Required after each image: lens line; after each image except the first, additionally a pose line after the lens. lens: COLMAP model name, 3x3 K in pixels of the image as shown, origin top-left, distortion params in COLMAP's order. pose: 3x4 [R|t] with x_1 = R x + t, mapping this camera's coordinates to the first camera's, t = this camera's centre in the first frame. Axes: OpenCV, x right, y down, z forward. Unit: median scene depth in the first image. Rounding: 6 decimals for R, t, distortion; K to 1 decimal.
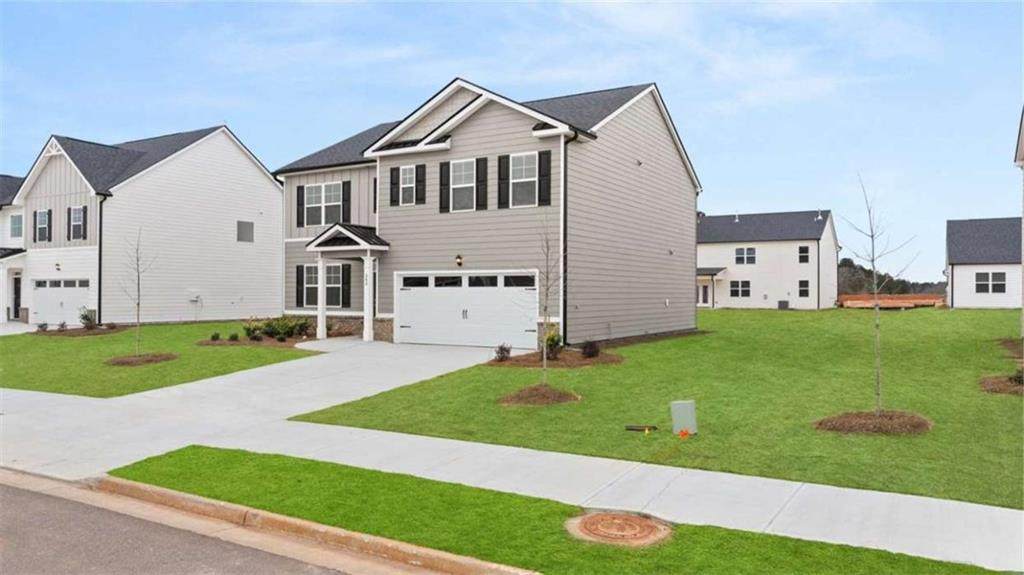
lens RADIAL K [[722.0, 0, 512.0], [0, 722.0, 287.5], [0, 0, 1]] dist [-0.013045, 0.004666]
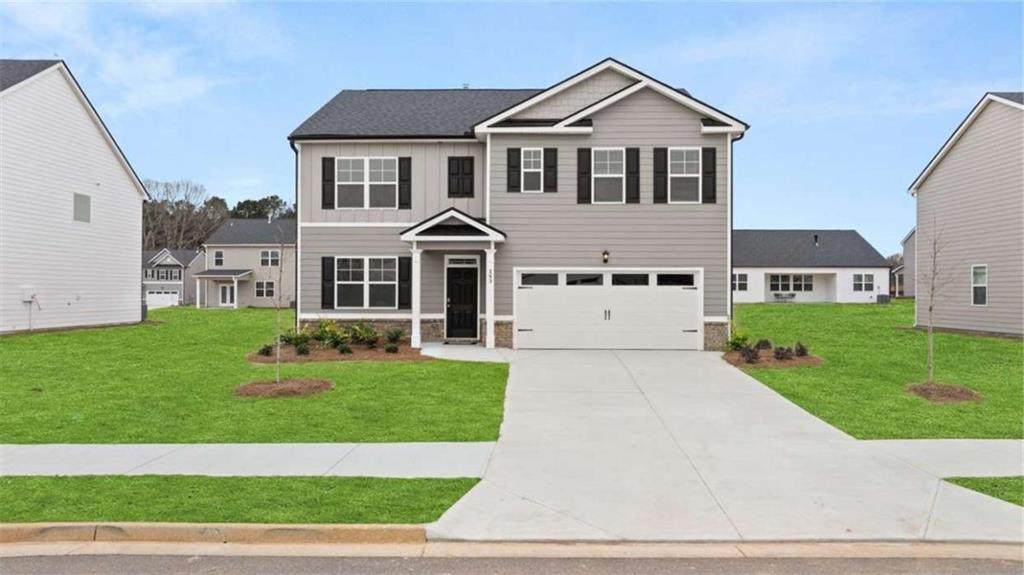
lens RADIAL K [[722.0, 0, 512.0], [0, 722.0, 287.5], [0, 0, 1]] dist [-0.013045, 0.004666]
pose [[0.873197, 0.001409, 0.487366, -0.602854], [-0.003803, 0.999985, 0.003921, -0.001206], [-0.487353, -0.005278, 0.873189, 0.244451]]
